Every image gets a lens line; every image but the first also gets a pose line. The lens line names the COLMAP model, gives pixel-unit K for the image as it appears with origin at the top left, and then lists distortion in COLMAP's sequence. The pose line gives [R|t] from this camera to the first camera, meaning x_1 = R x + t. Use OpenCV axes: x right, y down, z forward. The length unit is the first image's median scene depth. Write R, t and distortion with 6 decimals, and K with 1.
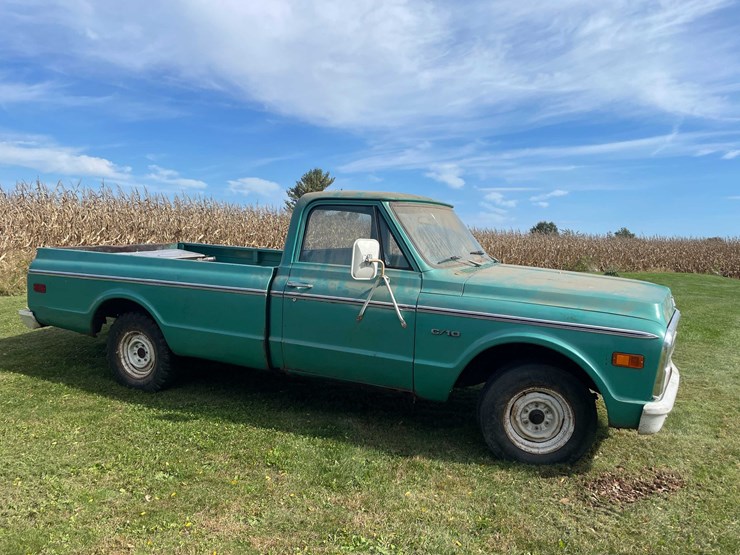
lens RADIAL K [[562.0, 0, 370.4], [0, 562.0, 272.9], [0, 0, 1]] dist [0.079337, -0.102346]
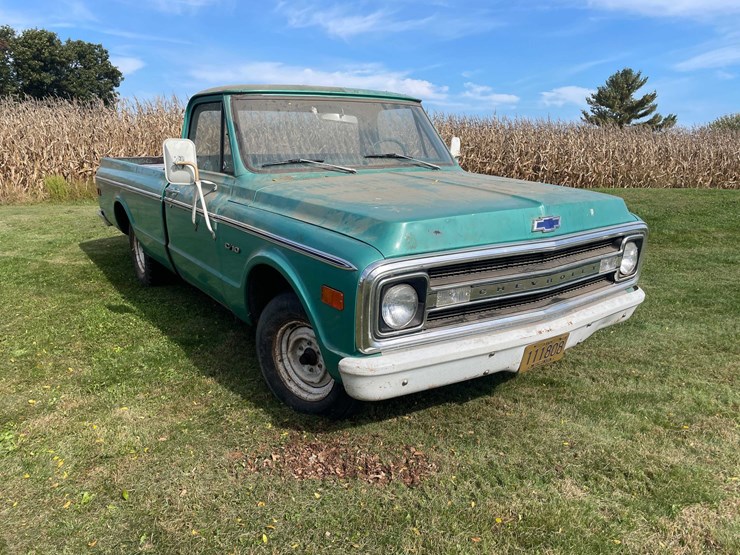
lens RADIAL K [[562.0, 0, 369.3], [0, 562.0, 274.9], [0, 0, 1]] dist [0.079337, -0.102346]
pose [[0.857341, 0.089167, -0.506968, 0.738538], [-0.013750, 0.988498, 0.150607, 0.013385], [0.514566, -0.122151, 0.848706, 0.355705]]
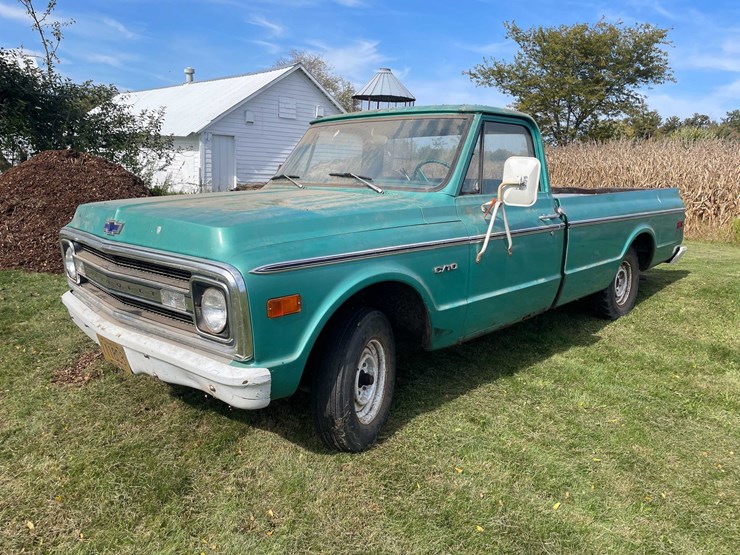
lens RADIAL K [[562.0, 0, 365.5], [0, 562.0, 275.6], [0, 0, 1]] dist [0.079337, -0.102346]
pose [[-0.349378, 0.127085, -0.928324, 1.141151], [-0.107021, 0.978863, 0.174282, -0.048365], [0.930850, 0.160240, -0.328392, 1.627596]]
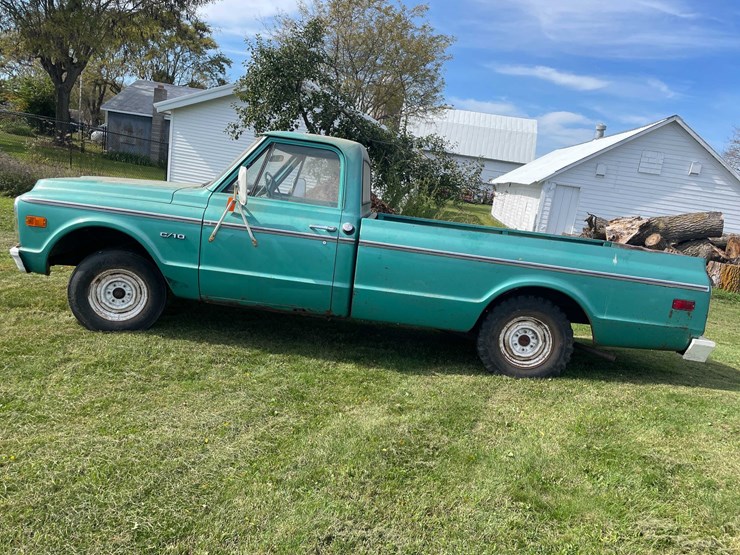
lens RADIAL K [[562.0, 0, 369.9], [0, 562.0, 271.3], [0, 0, 1]] dist [0.079337, -0.102346]
pose [[-0.918597, -0.106283, -0.380637, 0.415773], [-0.194032, 0.960370, 0.200102, -0.173549], [0.344285, 0.257669, -0.902815, 2.679710]]
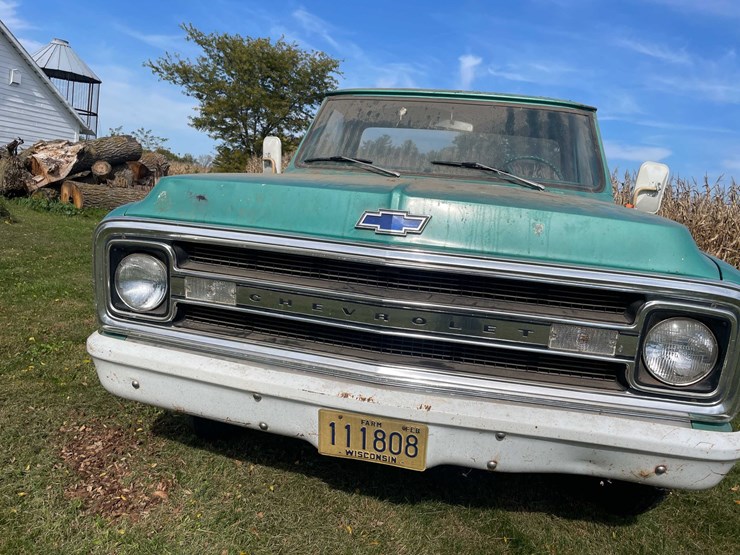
lens RADIAL K [[562.0, 0, 371.1], [0, 562.0, 271.0], [0, 0, 1]] dist [0.079337, -0.102346]
pose [[0.231808, 0.113174, -0.966156, 0.974045], [-0.164464, 0.983471, 0.075743, 0.060520], [0.958758, 0.141340, 0.246590, 0.957677]]
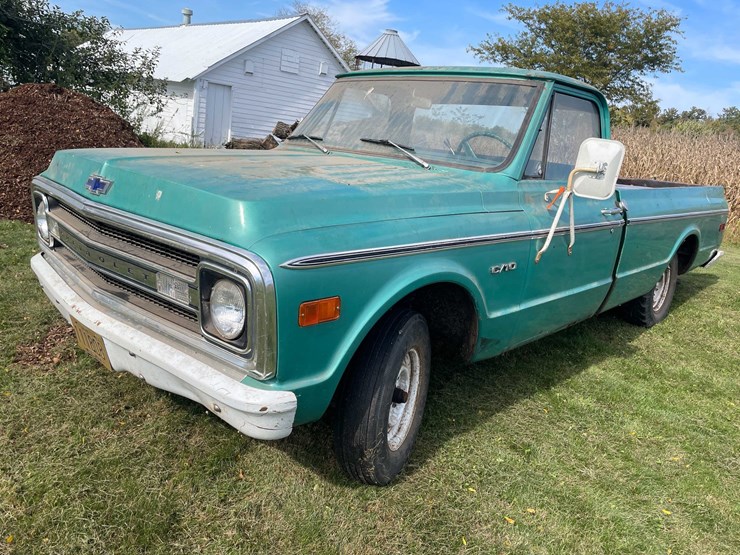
lens RADIAL K [[562.0, 0, 366.3], [0, 562.0, 274.1], [0, 0, 1]] dist [0.079337, -0.102346]
pose [[-0.331062, 0.151861, -0.931309, 1.026215], [-0.192385, 0.955371, 0.224174, -0.041520], [0.923789, 0.253385, -0.287071, 1.512019]]
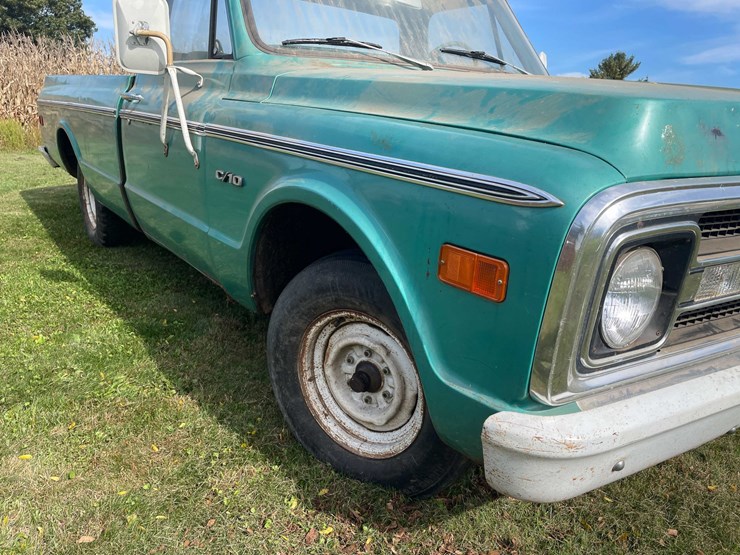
lens RADIAL K [[562.0, 0, 373.7], [0, 562.0, 278.7], [0, 0, 1]] dist [0.079337, -0.102346]
pose [[0.875569, 0.148445, -0.459720, 0.474142], [-0.063290, 0.978665, 0.195473, 0.085496], [0.478929, -0.142054, 0.866284, 0.600118]]
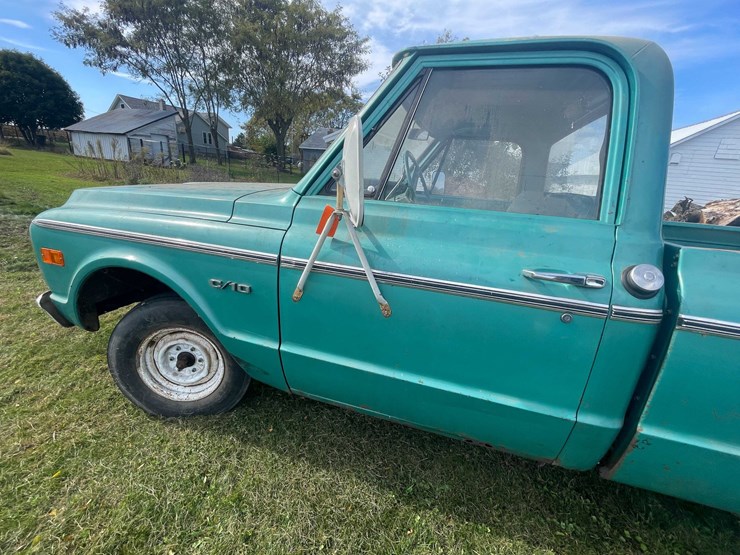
lens RADIAL K [[302.2, 0, 372.3], [0, 302.2, 276.2], [0, 0, 1]] dist [0.006972, 0.000431]
pose [[-0.985822, -0.073394, -0.150891, 0.253536], [-0.124538, 0.922703, 0.364842, -0.077838], [0.112450, 0.378461, -0.918761, 1.779589]]
